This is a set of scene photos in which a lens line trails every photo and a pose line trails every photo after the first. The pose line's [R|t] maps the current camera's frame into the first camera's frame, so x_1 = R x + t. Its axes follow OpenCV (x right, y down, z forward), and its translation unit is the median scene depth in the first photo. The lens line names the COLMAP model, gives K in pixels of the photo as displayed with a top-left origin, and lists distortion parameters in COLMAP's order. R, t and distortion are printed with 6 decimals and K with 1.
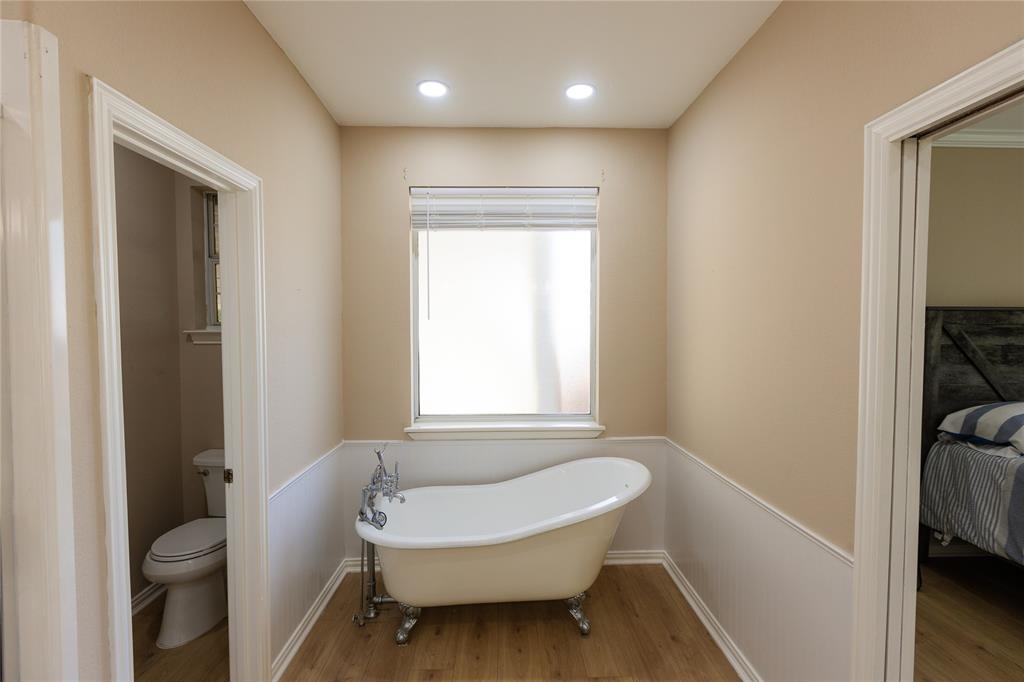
lens RADIAL K [[458.3, 0, 511.3], [0, 458.3, 342.2], [0, 0, 1]] dist [0.001802, 0.000392]
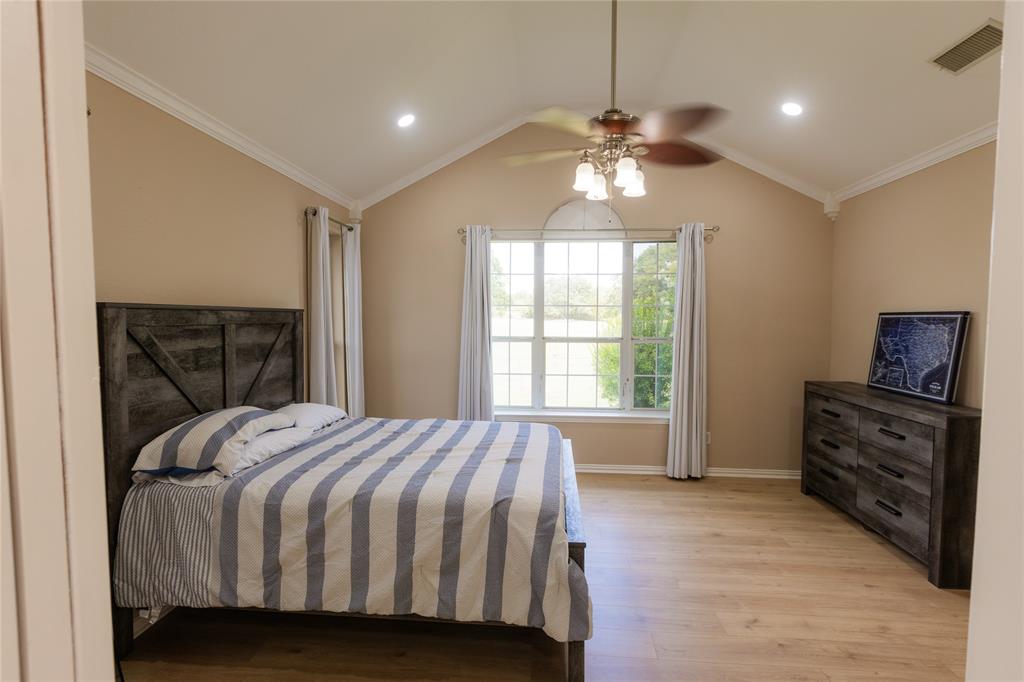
lens RADIAL K [[464.9, 0, 517.5], [0, 464.9, 344.4], [0, 0, 1]] dist [-0.000608, -0.000229]
pose [[0.113870, -0.054280, 0.992012, 0.280371], [0.038112, 0.998010, 0.050233, -0.024853], [-0.992764, 0.032088, 0.115712, 0.303839]]
